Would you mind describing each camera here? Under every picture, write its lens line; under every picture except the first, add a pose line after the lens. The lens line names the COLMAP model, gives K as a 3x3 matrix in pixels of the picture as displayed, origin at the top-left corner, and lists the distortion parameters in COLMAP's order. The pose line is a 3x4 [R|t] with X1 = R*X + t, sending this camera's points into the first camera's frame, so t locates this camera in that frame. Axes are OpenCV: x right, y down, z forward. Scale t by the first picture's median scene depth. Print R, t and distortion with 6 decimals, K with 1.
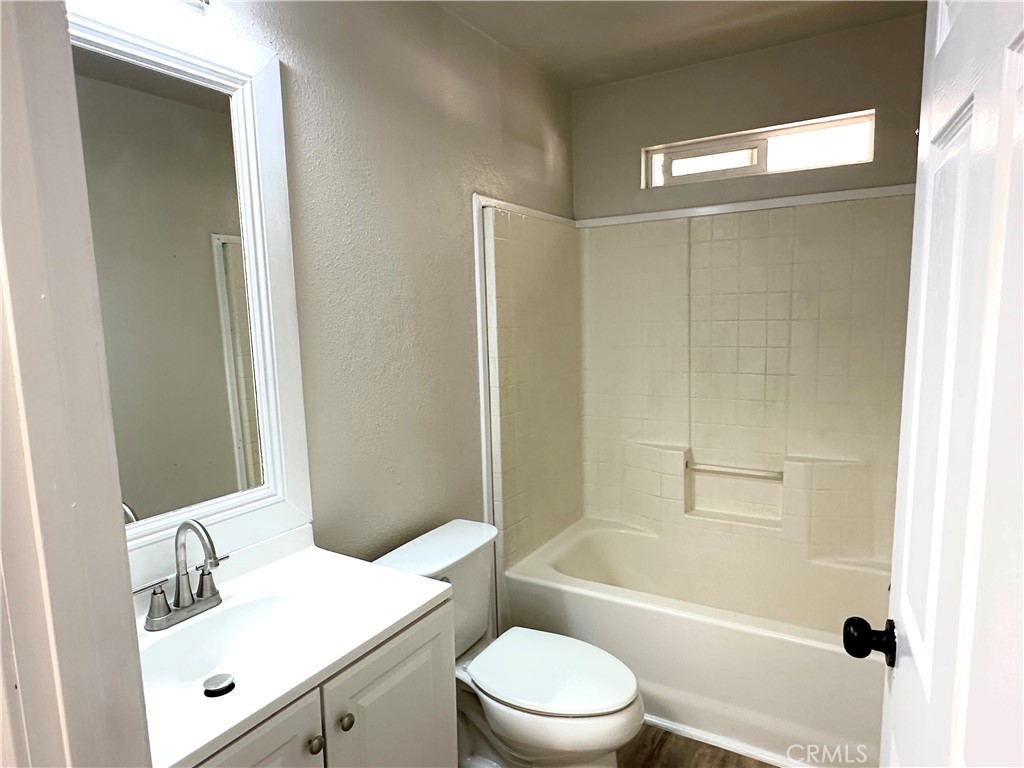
lens RADIAL K [[621.2, 0, 512.0], [0, 621.2, 384.0], [0, 0, 1]] dist [-0.000184, -0.000642]
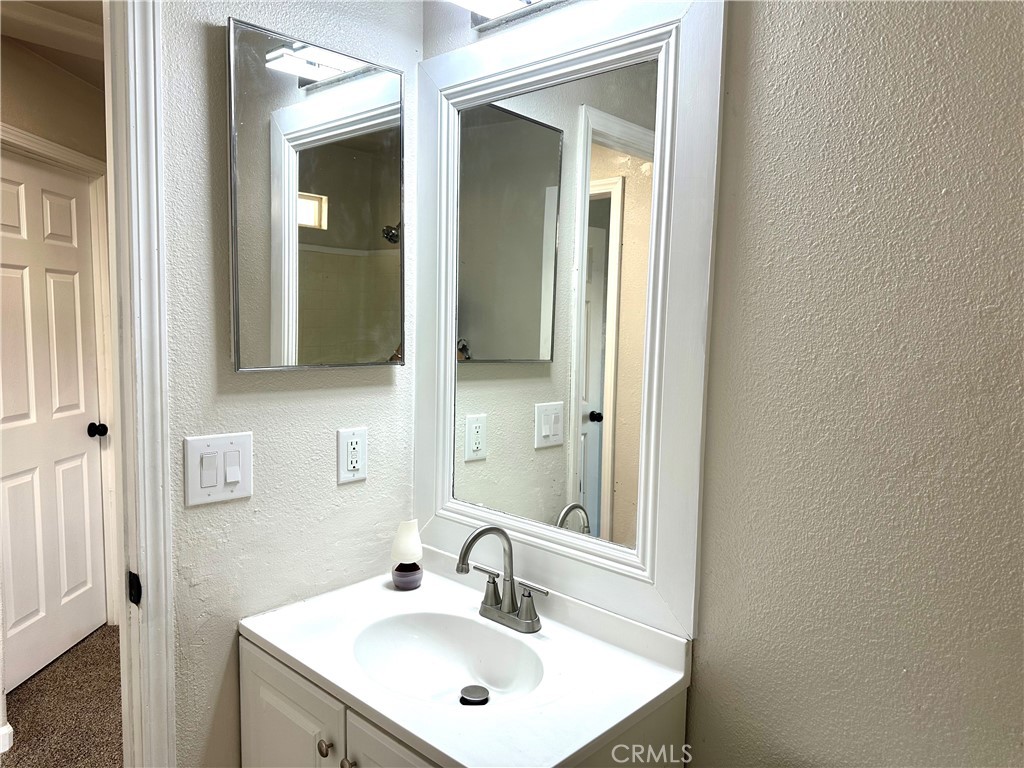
lens RADIAL K [[725.6, 0, 512.0], [0, 725.6, 384.0], [0, 0, 1]] dist [0.122393, -0.143084]
pose [[-0.201606, 0.093232, -0.975019, 0.553415], [-0.147907, 0.981146, 0.124401, -0.145221], [0.968235, 0.169292, -0.184015, 1.064112]]
